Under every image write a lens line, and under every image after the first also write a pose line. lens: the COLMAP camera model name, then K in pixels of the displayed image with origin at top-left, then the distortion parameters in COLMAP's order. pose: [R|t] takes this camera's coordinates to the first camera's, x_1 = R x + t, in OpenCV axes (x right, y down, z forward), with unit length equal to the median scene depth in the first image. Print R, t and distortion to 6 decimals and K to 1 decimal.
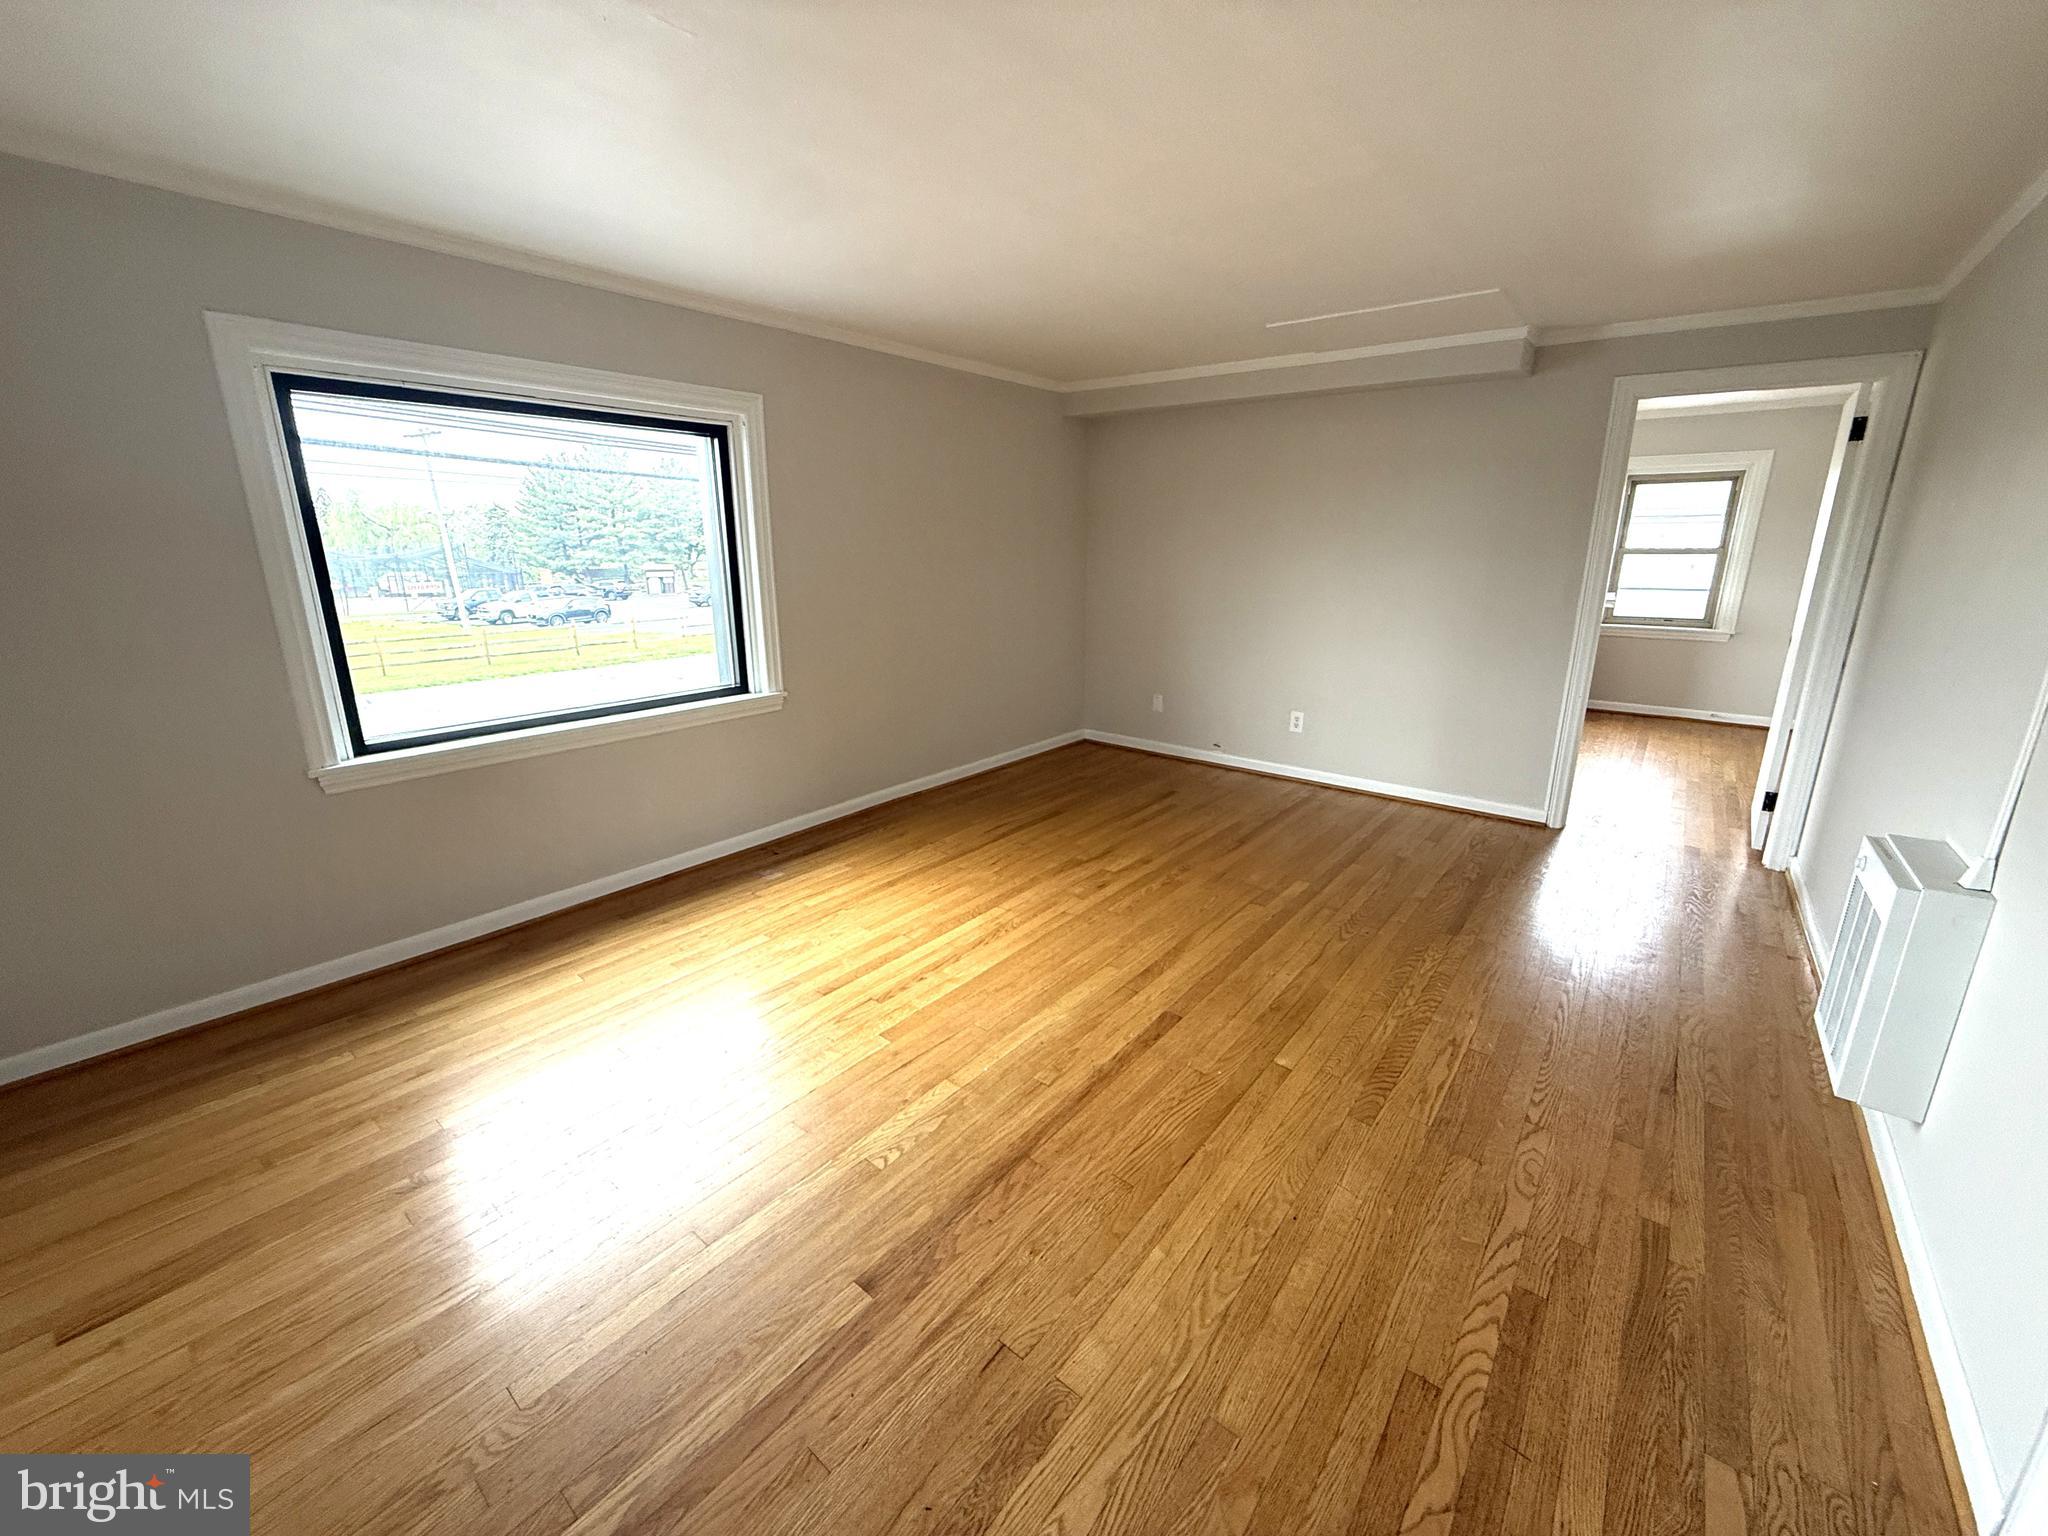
lens RADIAL K [[819.8, 0, 1016.4], [0, 819.8, 770.7], [0, 0, 1]] dist [0.001058, 0.000112]
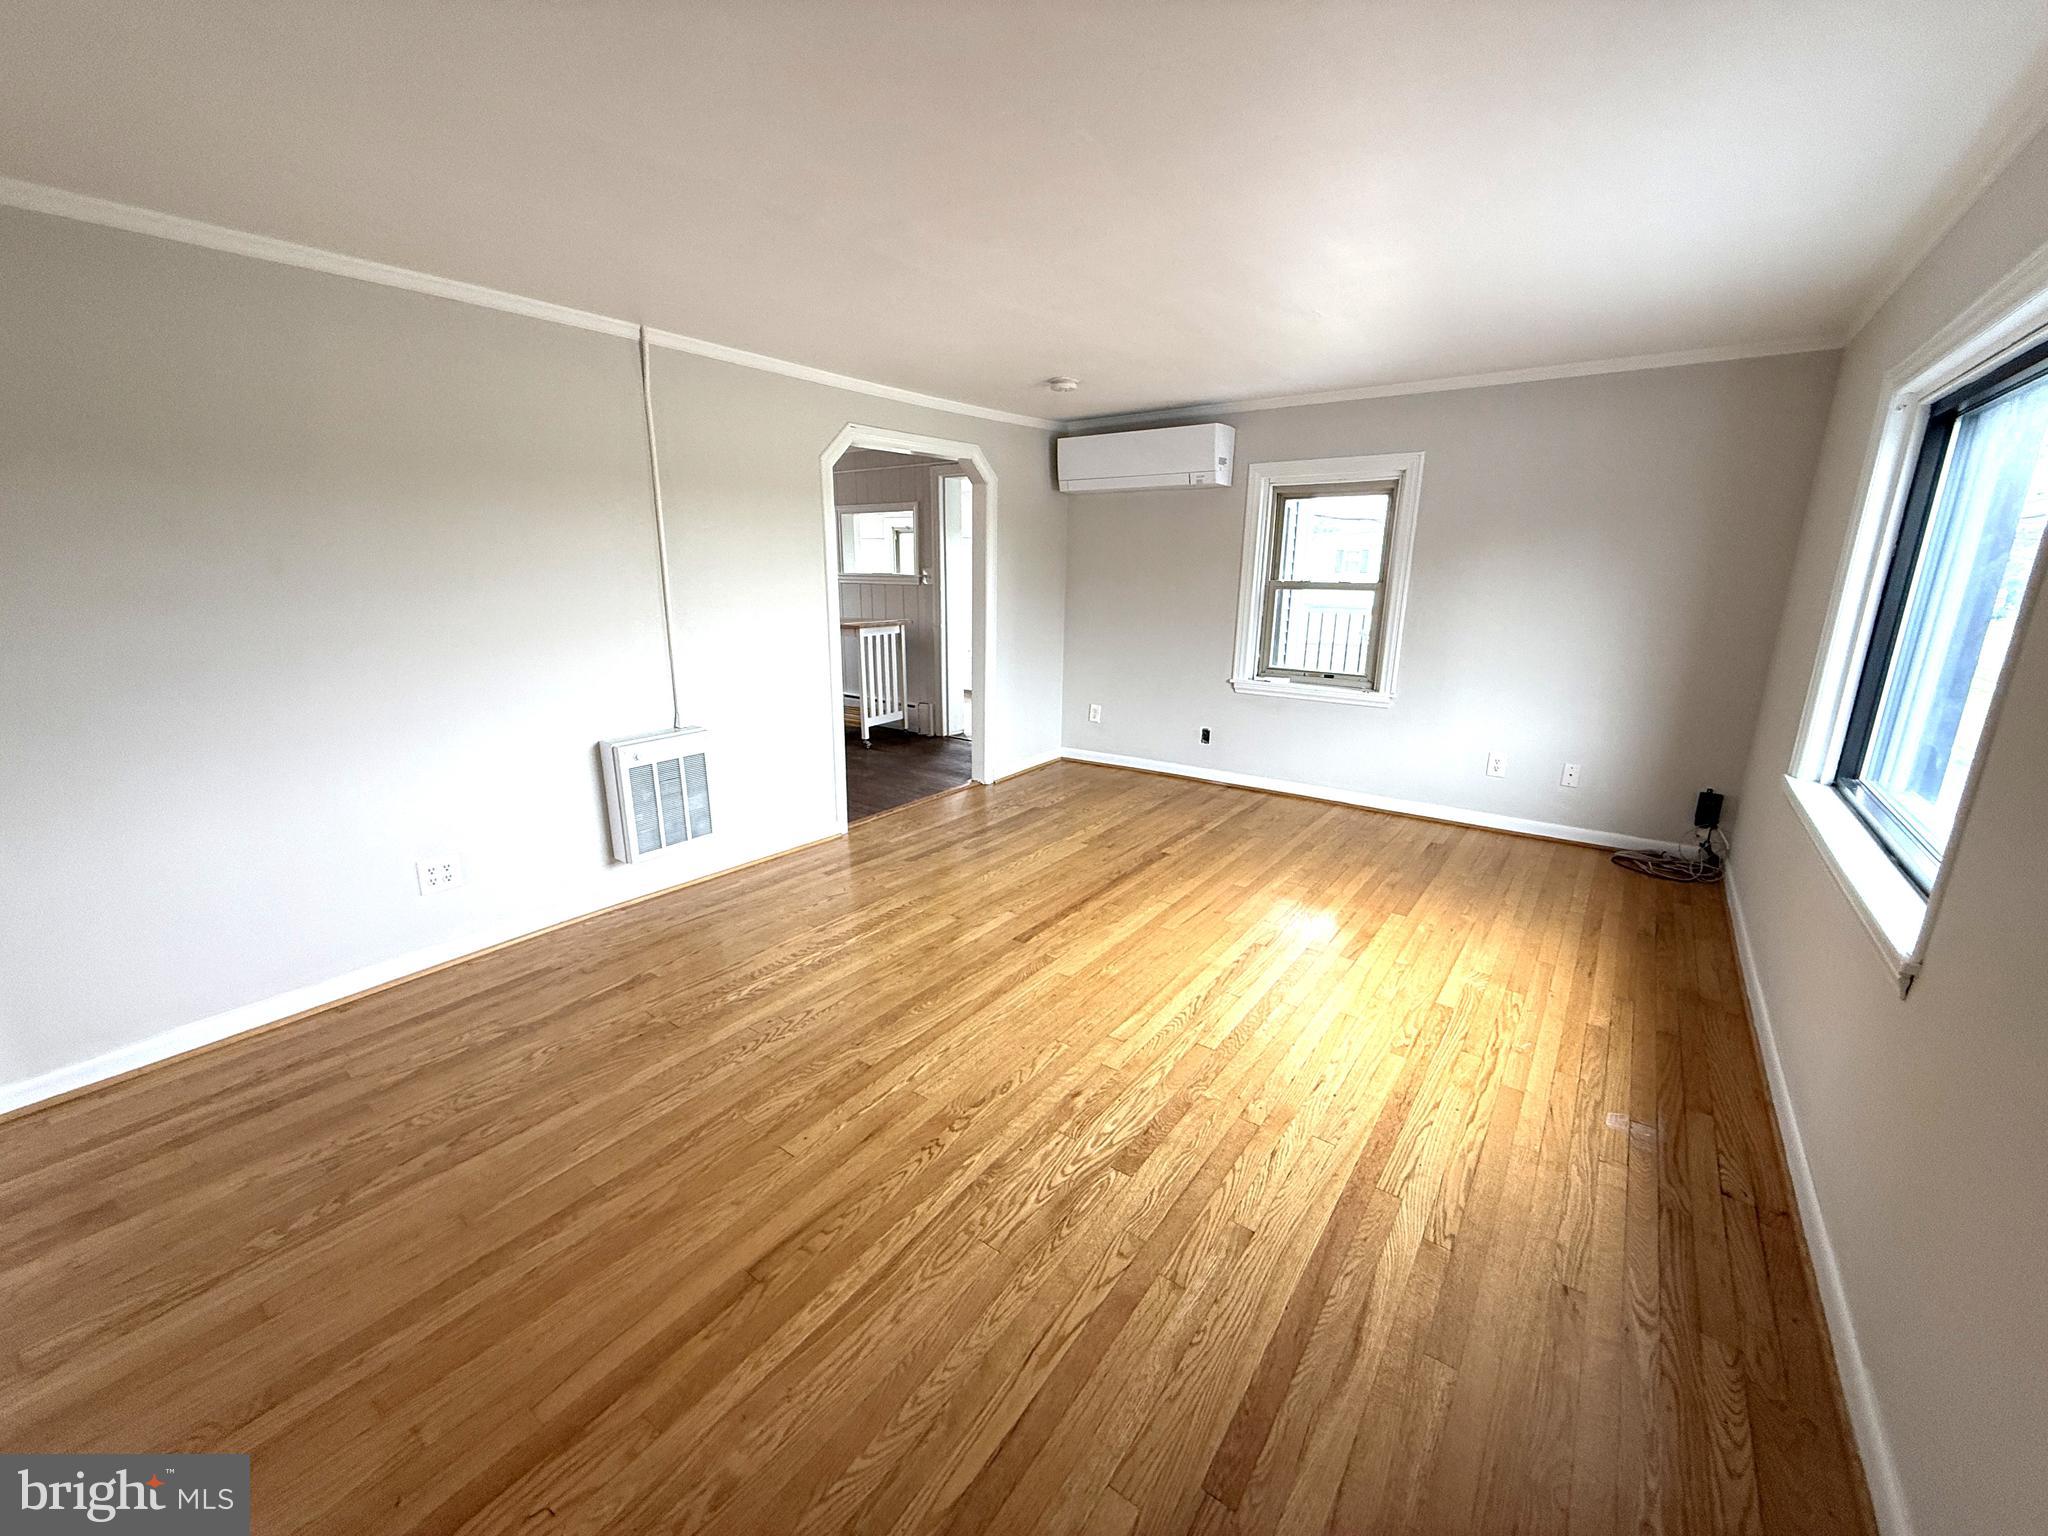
lens RADIAL K [[819.8, 0, 1016.4], [0, 819.8, 770.7], [0, 0, 1]] dist [0.001058, 0.000112]
pose [[-0.999317, 0.004951, -0.036622, 0.240978], [-0.013997, 0.866450, 0.499067, -0.560199], [0.034202, 0.499238, -0.865789, 1.958574]]
